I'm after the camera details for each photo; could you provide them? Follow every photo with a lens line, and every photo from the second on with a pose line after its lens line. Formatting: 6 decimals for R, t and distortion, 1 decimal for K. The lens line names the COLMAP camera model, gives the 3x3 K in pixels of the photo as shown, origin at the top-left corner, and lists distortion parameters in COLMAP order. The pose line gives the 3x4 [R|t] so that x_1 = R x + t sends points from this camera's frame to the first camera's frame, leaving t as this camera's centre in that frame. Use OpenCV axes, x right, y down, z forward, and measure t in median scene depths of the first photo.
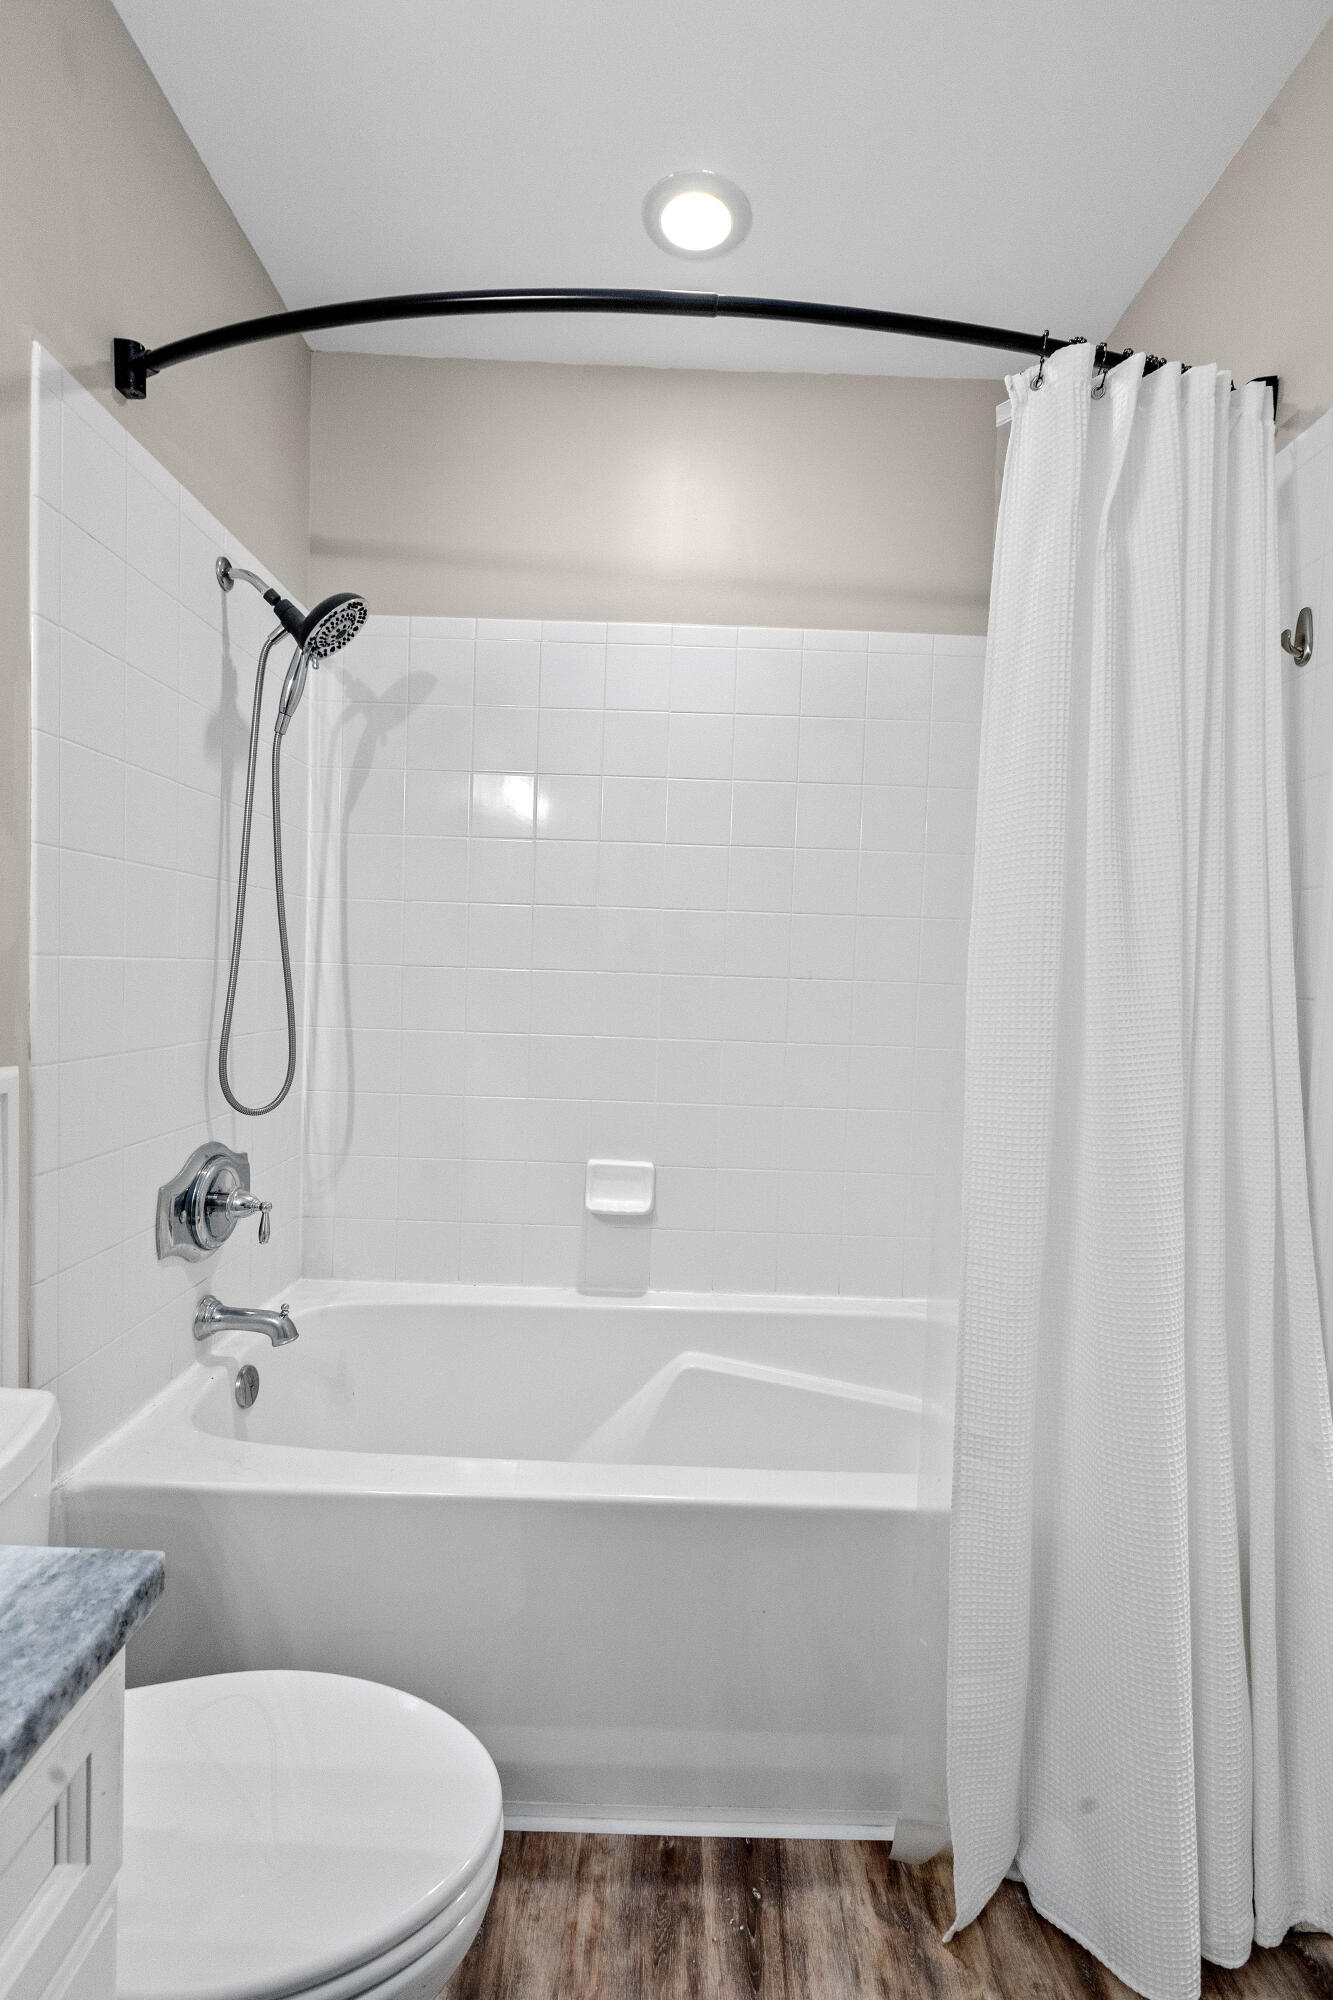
lens RADIAL K [[907.7, 0, 660.6], [0, 907.7, 1016.0], [0, 0, 1]] dist [0.004016, 0.000647]
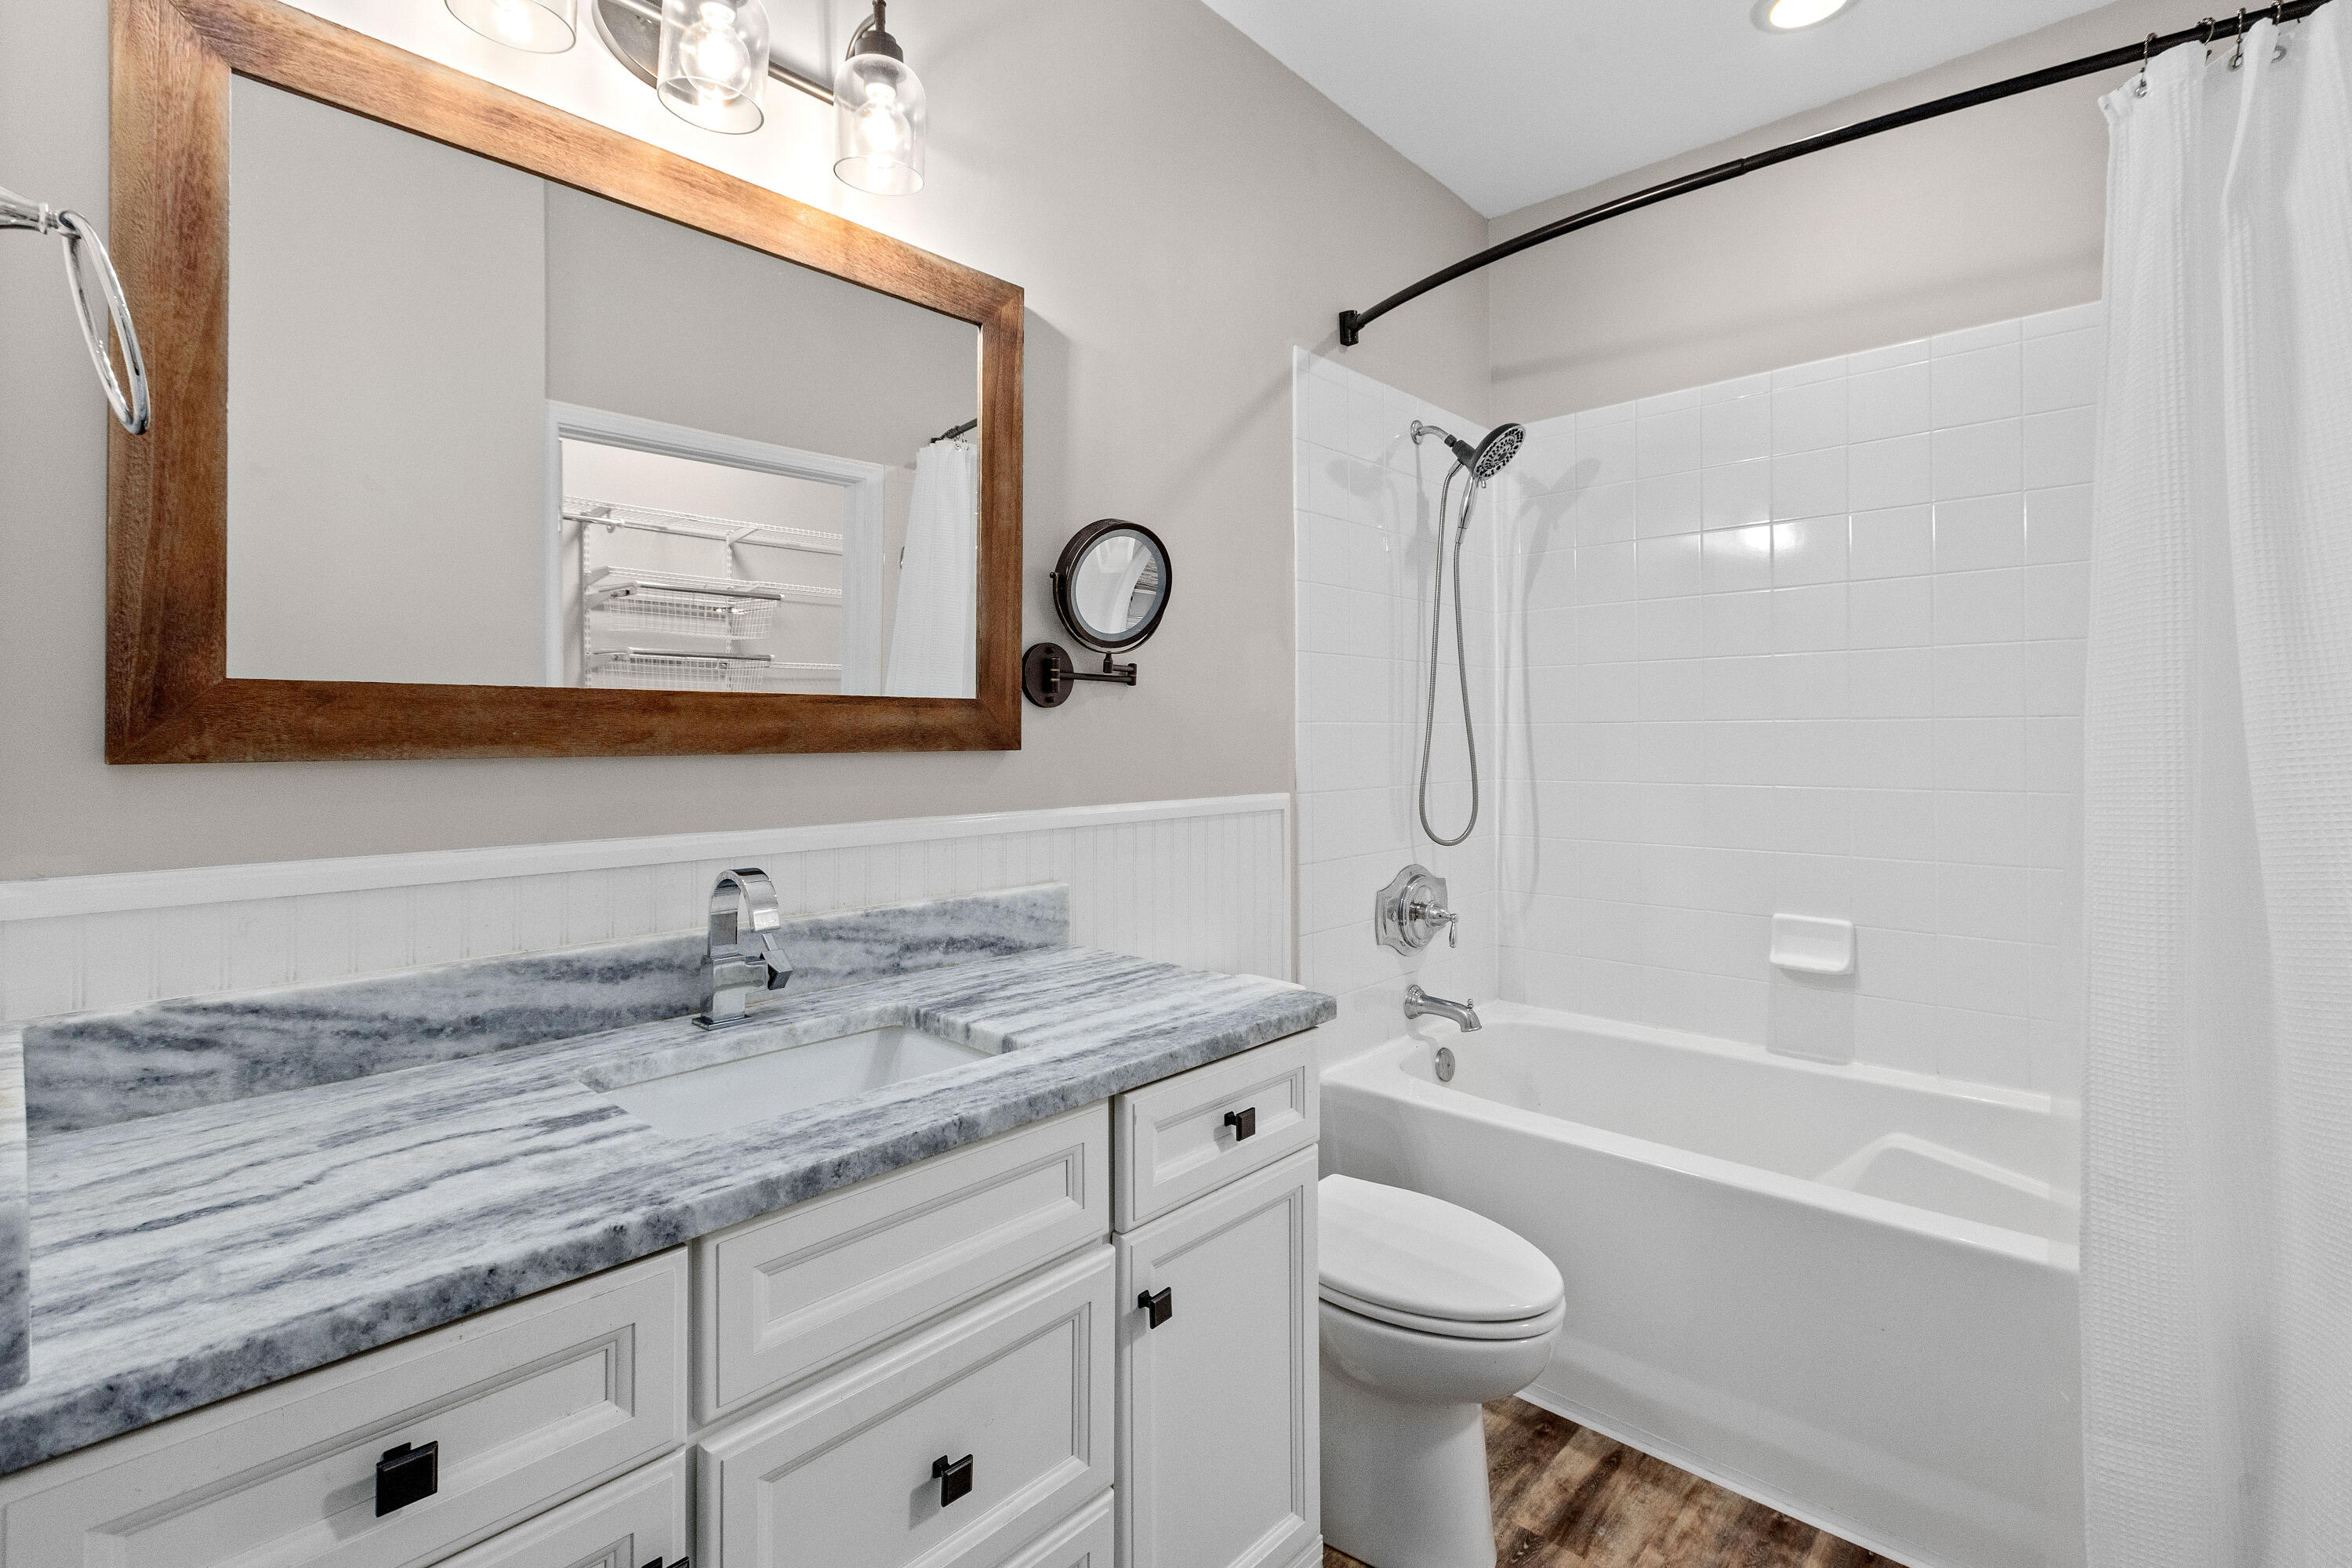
lens RADIAL K [[1067.5, 0, 1173.1], [0, 1067.5, 736.4], [0, 0, 1]] dist [0.004016, 0.000647]
pose [[0.736107, -0.036981, -0.675854, 0.284541], [-0.000014, 0.998505, -0.054651, 0.039972], [0.676865, 0.040239, 0.735006, -0.354752]]
